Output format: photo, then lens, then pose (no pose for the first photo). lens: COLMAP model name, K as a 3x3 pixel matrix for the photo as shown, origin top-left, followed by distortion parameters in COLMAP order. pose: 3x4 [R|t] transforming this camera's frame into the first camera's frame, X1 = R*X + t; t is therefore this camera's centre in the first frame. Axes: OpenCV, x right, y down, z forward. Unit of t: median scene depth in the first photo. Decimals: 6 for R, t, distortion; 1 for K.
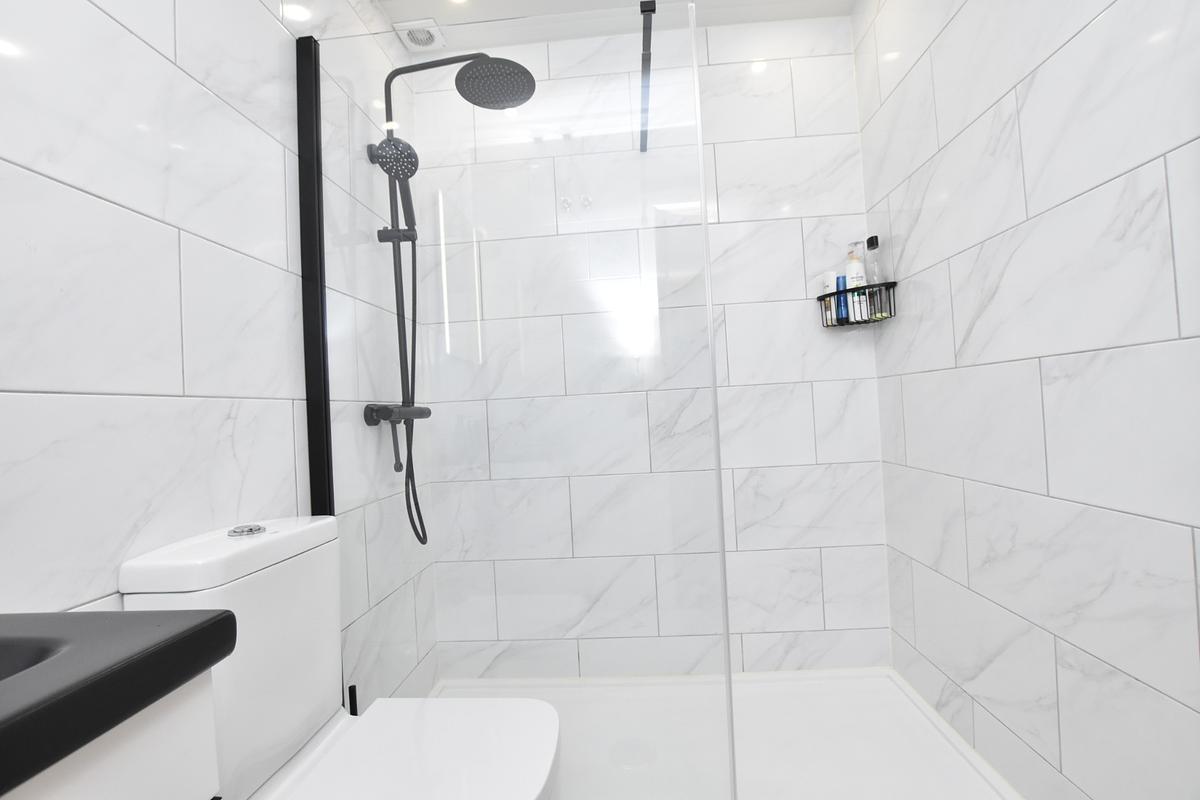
lens RADIAL K [[526.3, 0, 600.0], [0, 526.3, 400.0], [0, 0, 1]] dist [-0.036865, 0.007537]
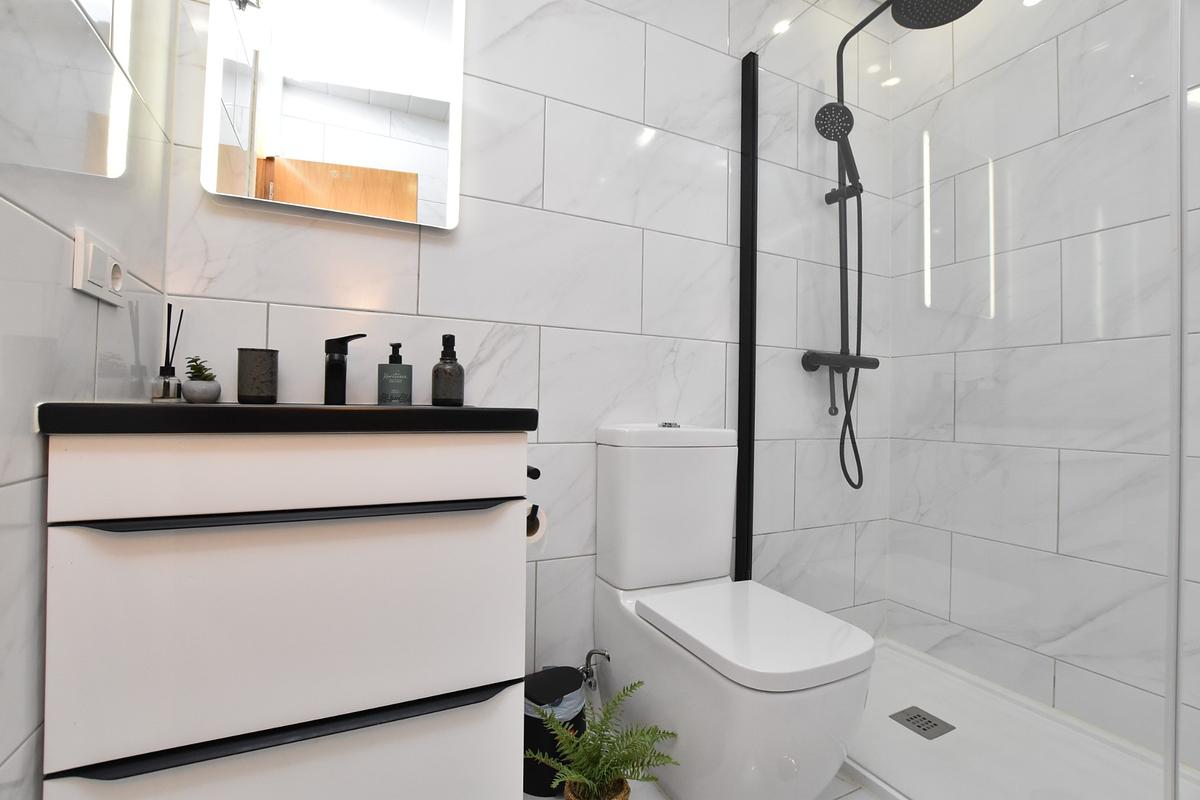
lens RADIAL K [[526.3, 0, 600.0], [0, 526.3, 400.0], [0, 0, 1]] dist [-0.036865, 0.007537]
pose [[0.495398, 0.050935, -0.867172, 0.284851], [-0.027046, 0.998700, 0.043209, 0.066401], [0.868245, 0.002048, 0.496131, 0.044217]]
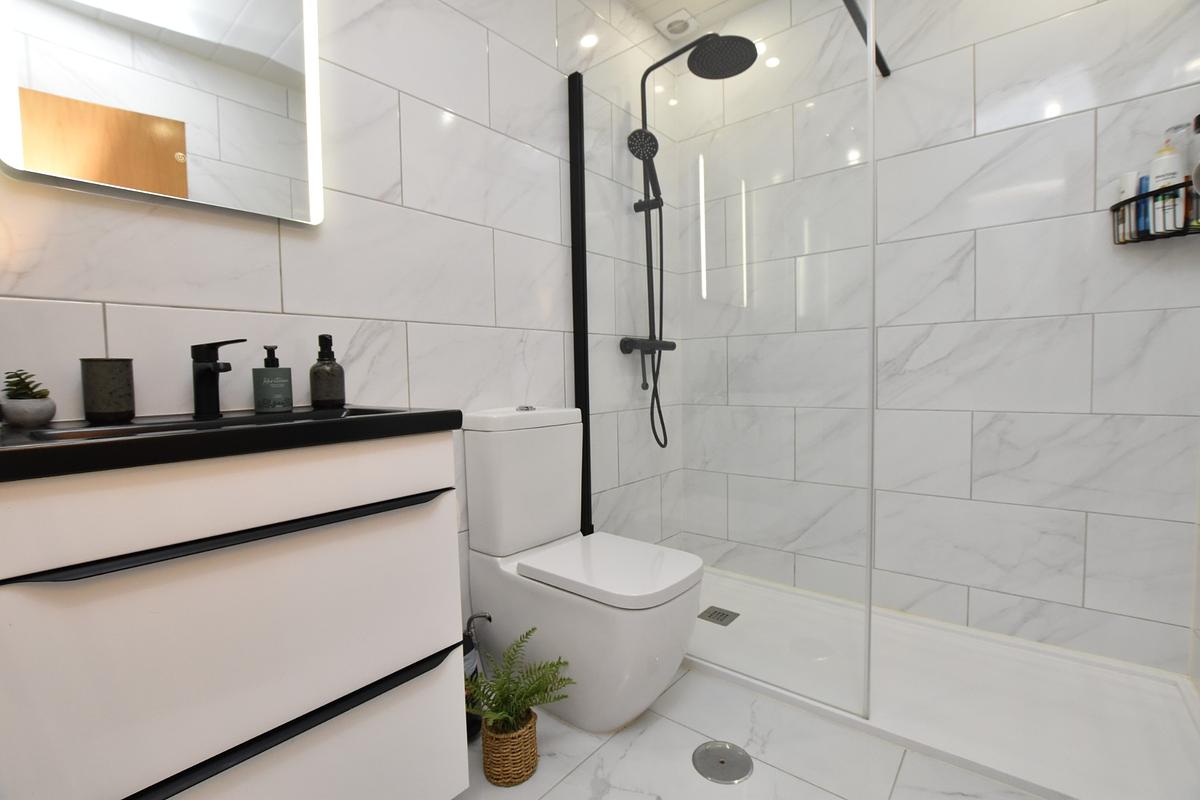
lens RADIAL K [[526.3, 0, 600.0], [0, 526.3, 400.0], [0, 0, 1]] dist [-0.036865, 0.007537]
pose [[0.808846, 0.065720, -0.584336, 0.275162], [-0.009877, 0.995113, 0.098247, 0.031100], [0.587937, -0.073696, 0.805542, -0.124106]]
